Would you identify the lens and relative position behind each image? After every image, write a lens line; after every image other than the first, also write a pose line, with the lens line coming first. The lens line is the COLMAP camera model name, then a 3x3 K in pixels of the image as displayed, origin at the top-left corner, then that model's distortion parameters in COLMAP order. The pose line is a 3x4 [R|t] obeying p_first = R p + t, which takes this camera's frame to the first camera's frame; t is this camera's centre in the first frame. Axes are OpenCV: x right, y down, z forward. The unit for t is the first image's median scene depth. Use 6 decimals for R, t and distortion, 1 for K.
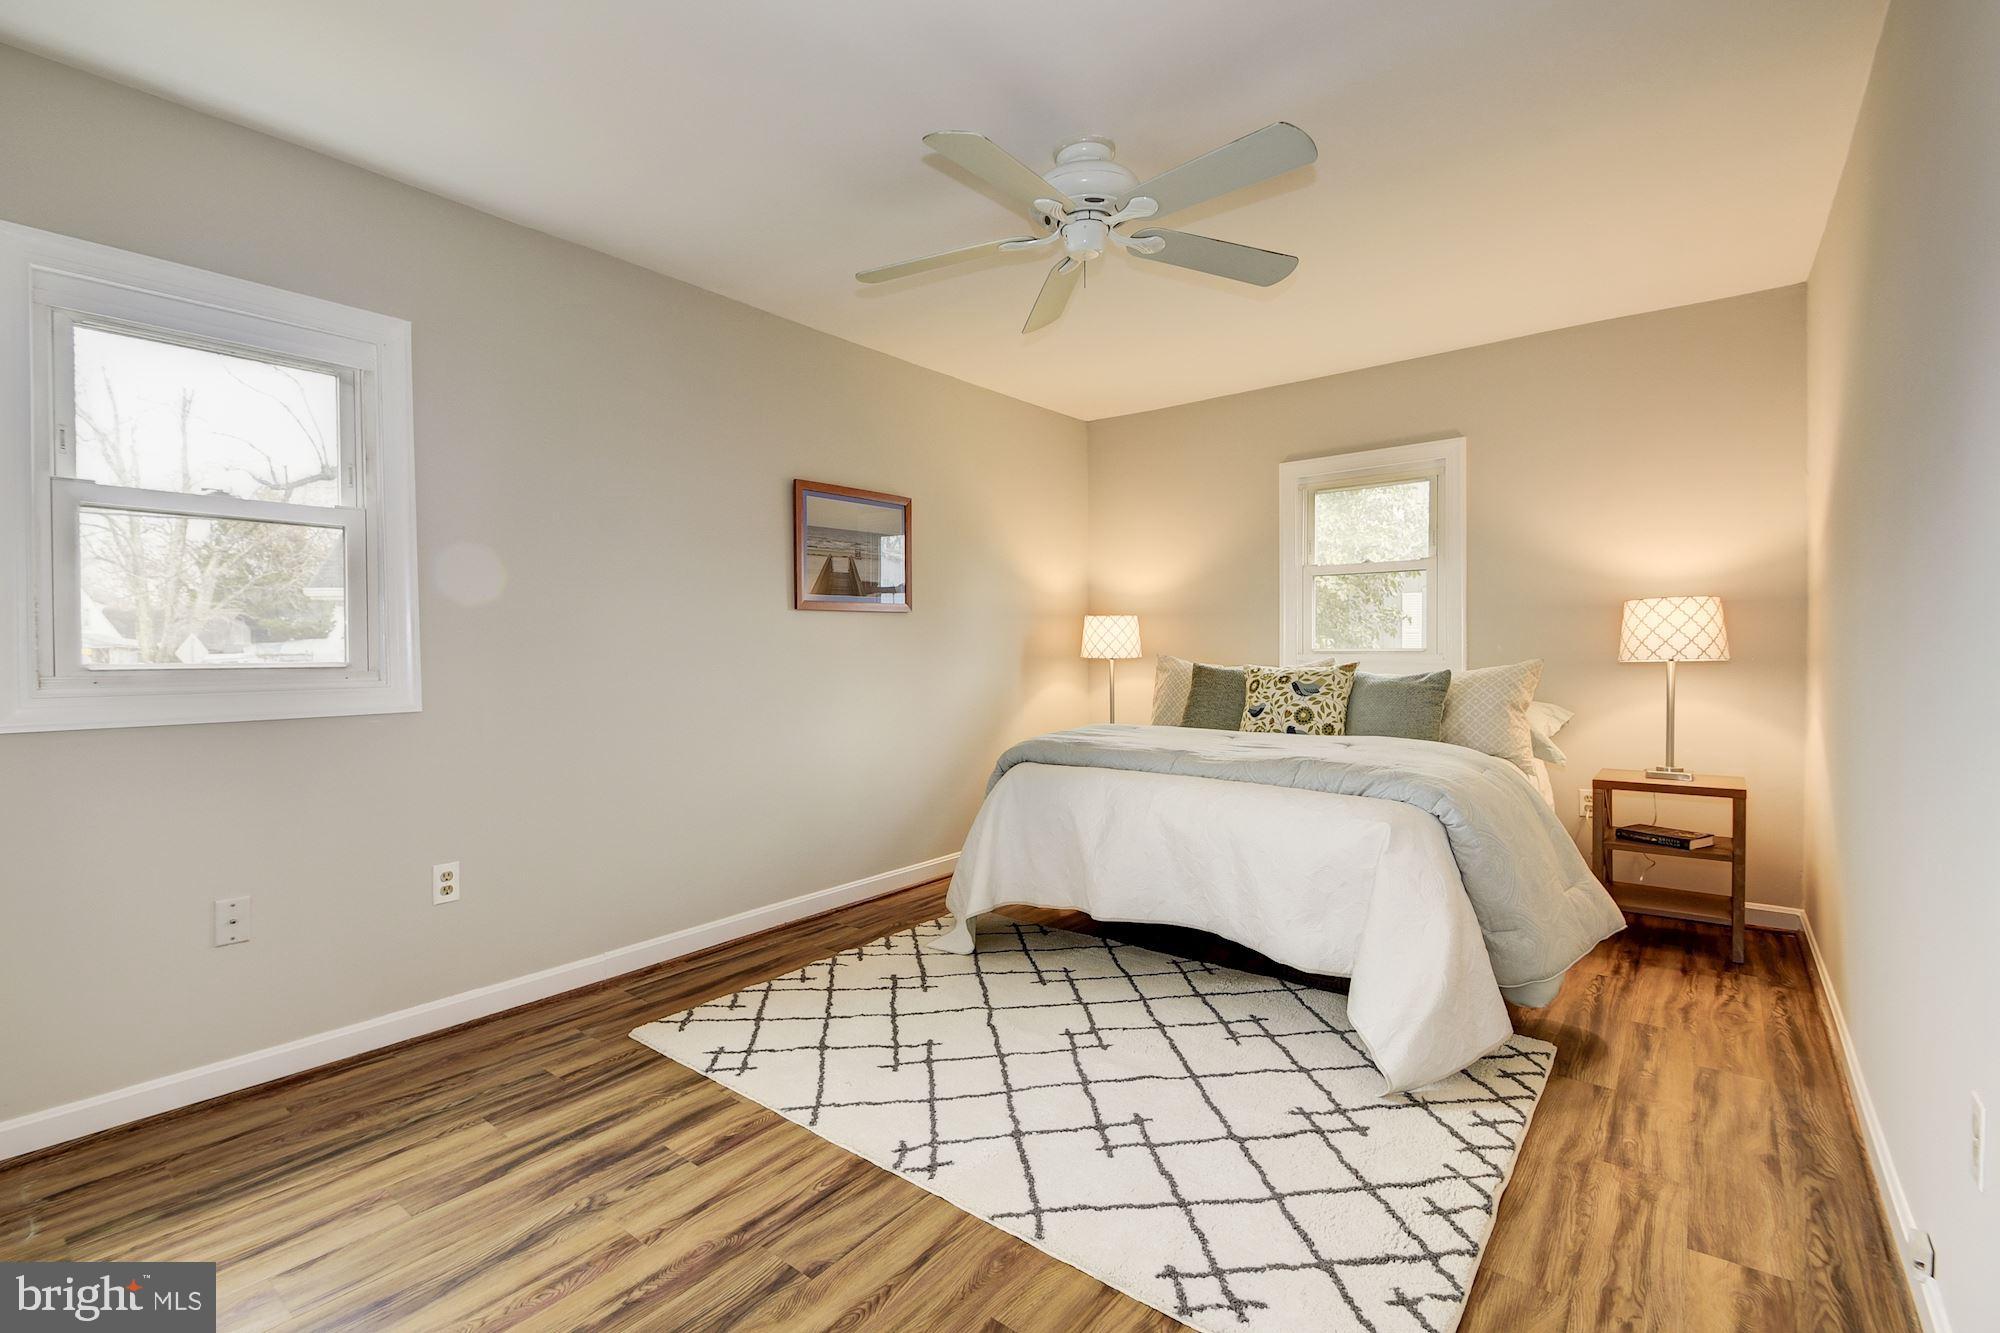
lens RADIAL K [[900.5, 0, 953.6], [0, 900.5, 662.1], [0, 0, 1]] dist [0.021326, -0.013933]
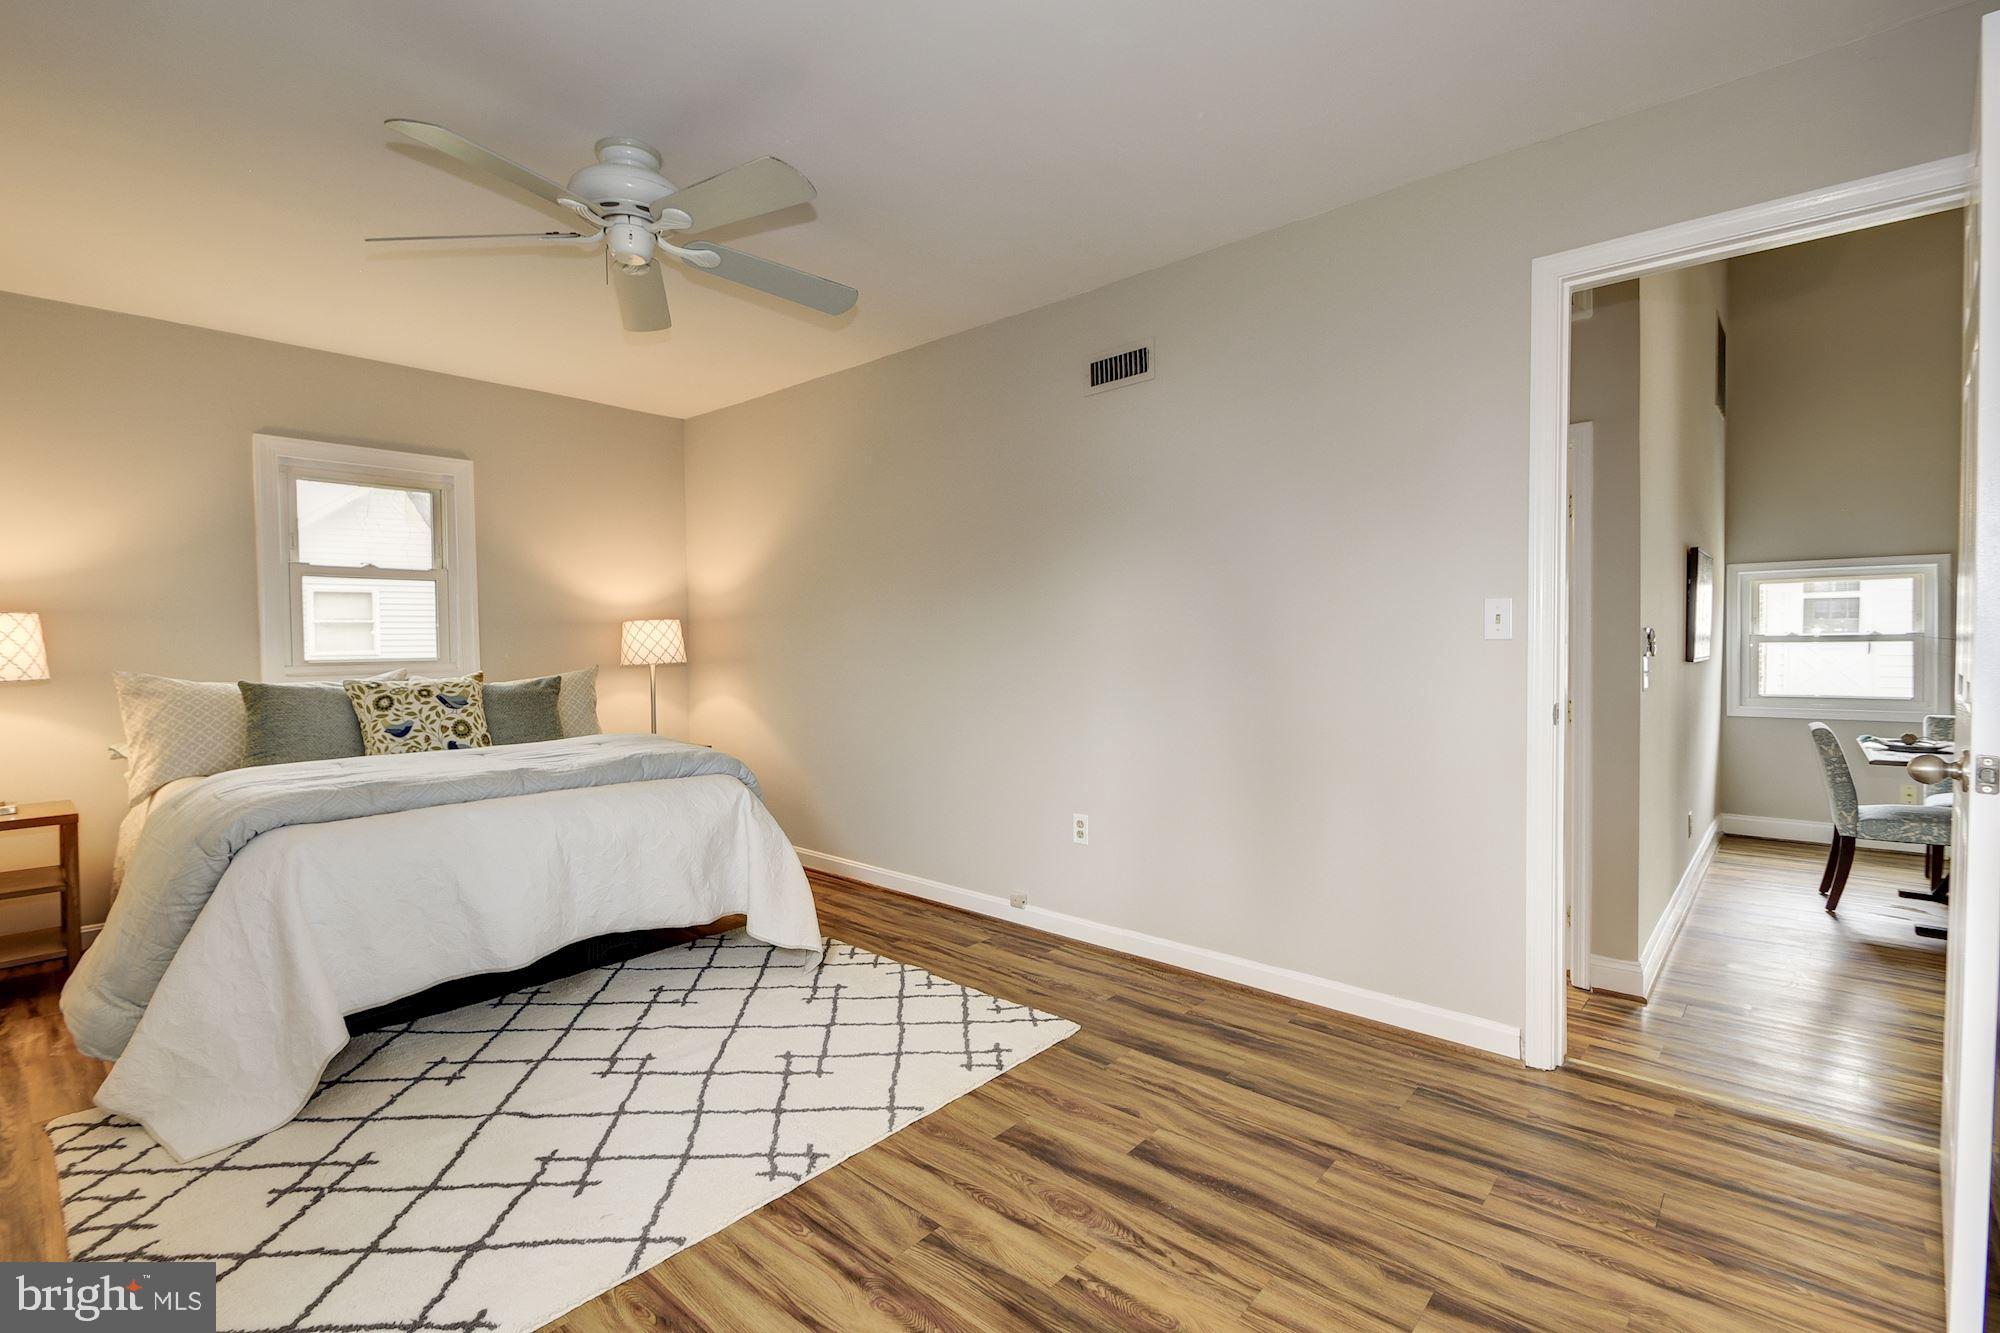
lens RADIAL K [[914.1, 0, 1000.0], [0, 914.1, 666.5], [0, 0, 1]] dist [0.021955, -0.015340]
pose [[0.016213, -0.019496, 0.999678, -0.697908], [0.026968, 0.999455, 0.019055, -0.012182], [-0.999505, 0.026651, 0.016730, 0.491191]]
